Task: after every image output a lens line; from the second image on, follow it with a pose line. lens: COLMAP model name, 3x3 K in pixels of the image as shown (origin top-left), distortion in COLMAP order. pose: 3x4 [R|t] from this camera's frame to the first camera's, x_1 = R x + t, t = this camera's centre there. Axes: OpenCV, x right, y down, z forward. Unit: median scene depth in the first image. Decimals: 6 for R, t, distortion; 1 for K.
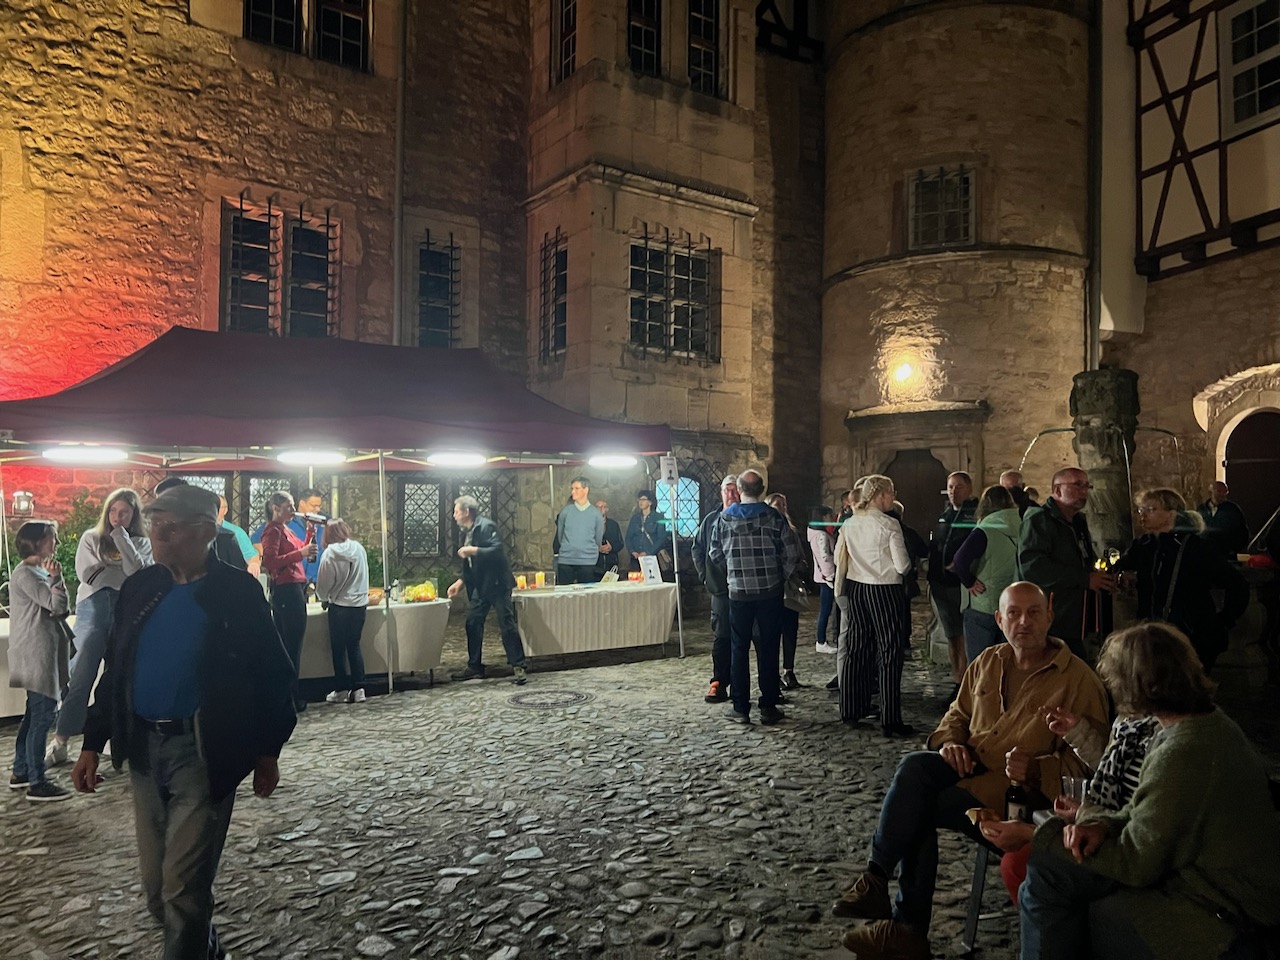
lens RADIAL K [[967.7, 0, 650.5], [0, 967.7, 491.3], [0, 0, 1]] dist [0.035199, -0.031369]
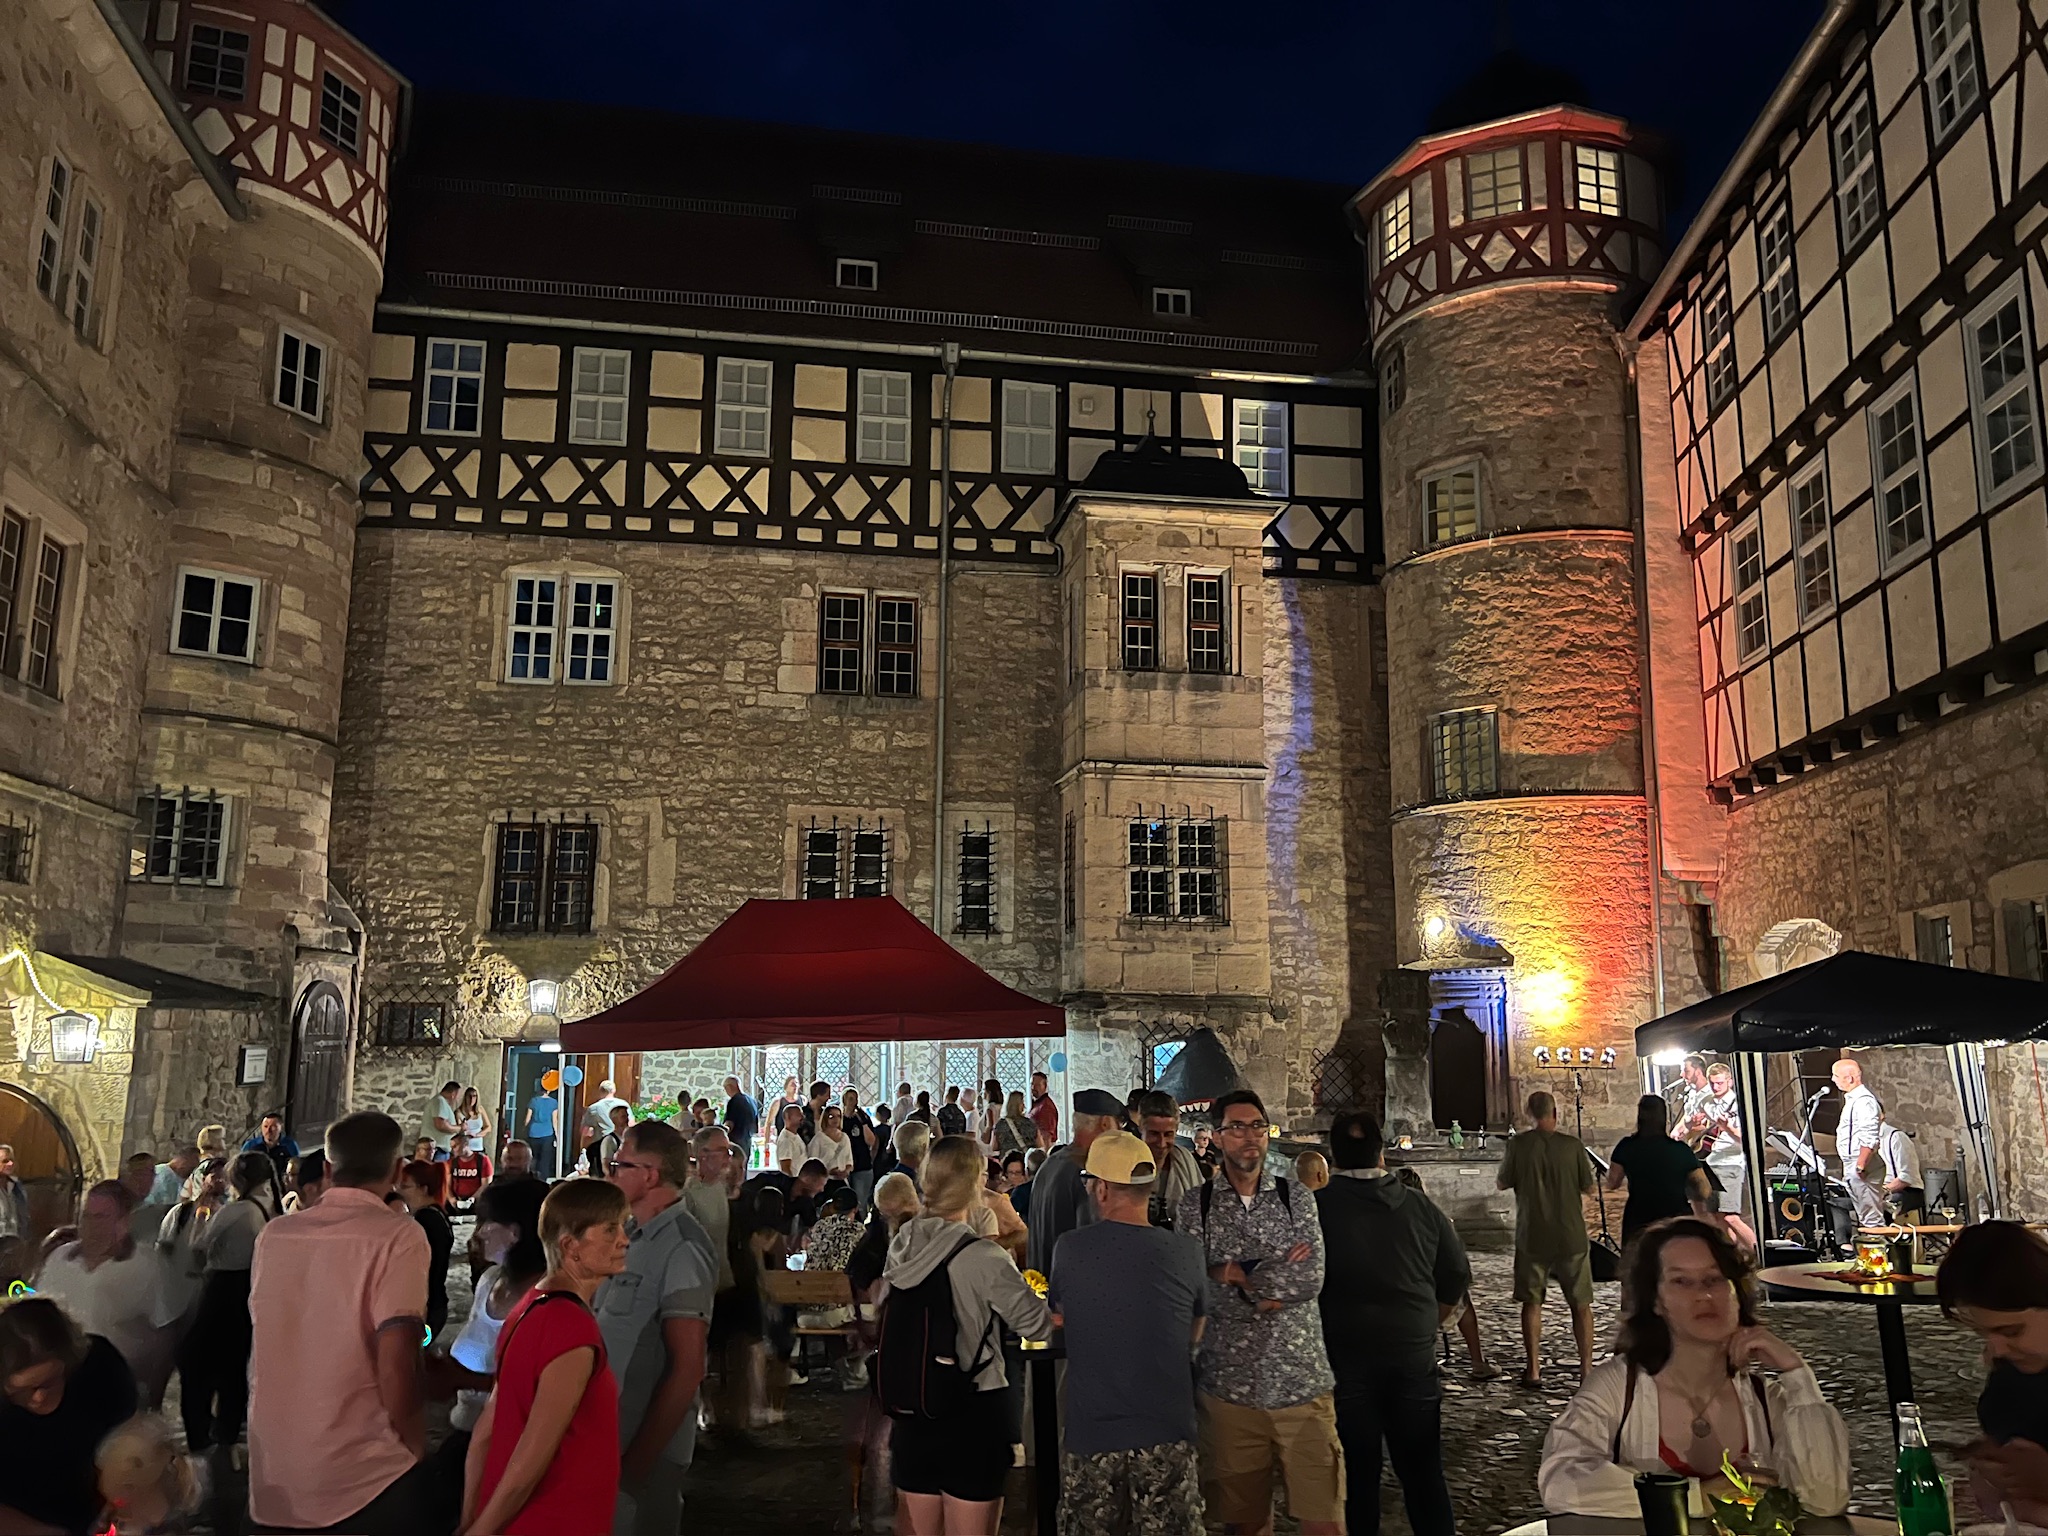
lens RADIAL K [[1561.8, 0, 1024.0], [0, 1561.8, 768.0], [0, 0, 1]] dist [0.098889, -0.103638]
pose [[0.902566, -0.073204, -0.424282, 0.609731], [0.017377, 0.990830, -0.133990, -0.083114], [0.430200, 0.113562, 0.895562, -0.617641]]
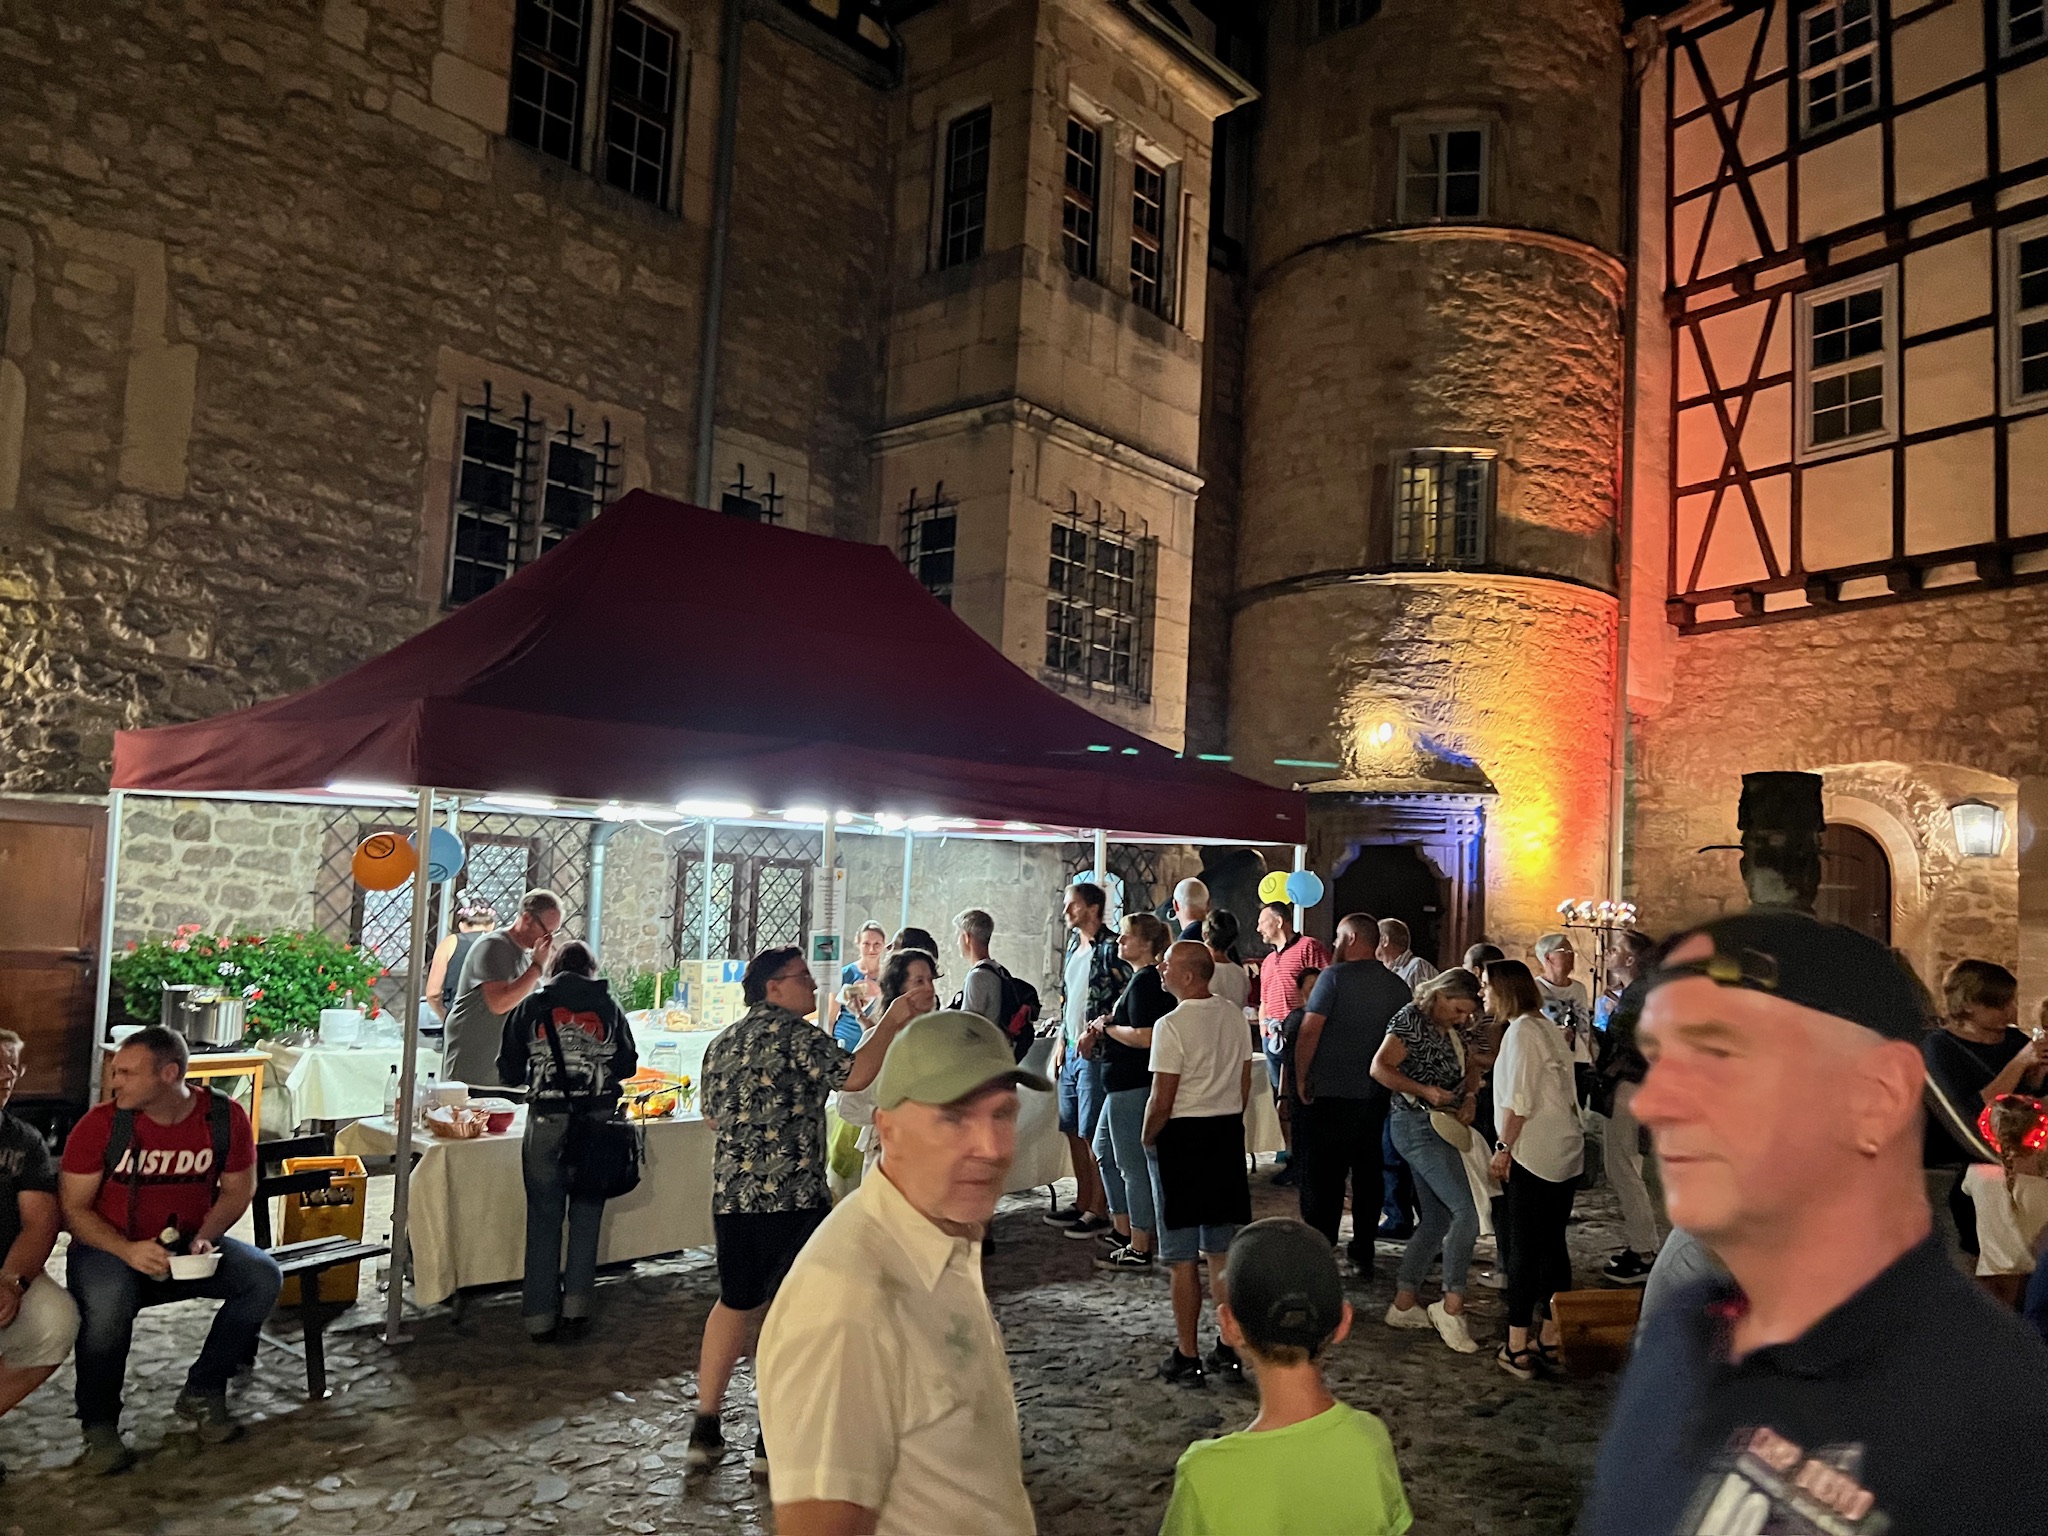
lens RADIAL K [[1559.2, 0, 1014.2], [0, 1559.2, 790.3], [0, 0, 1]] dist [0.058056, -0.068795]
pose [[0.968902, 0.060684, 0.239890, -0.286238], [-0.049618, 0.997418, -0.051910, -0.011235], [-0.242421, 0.038393, 0.969411, -0.032841]]
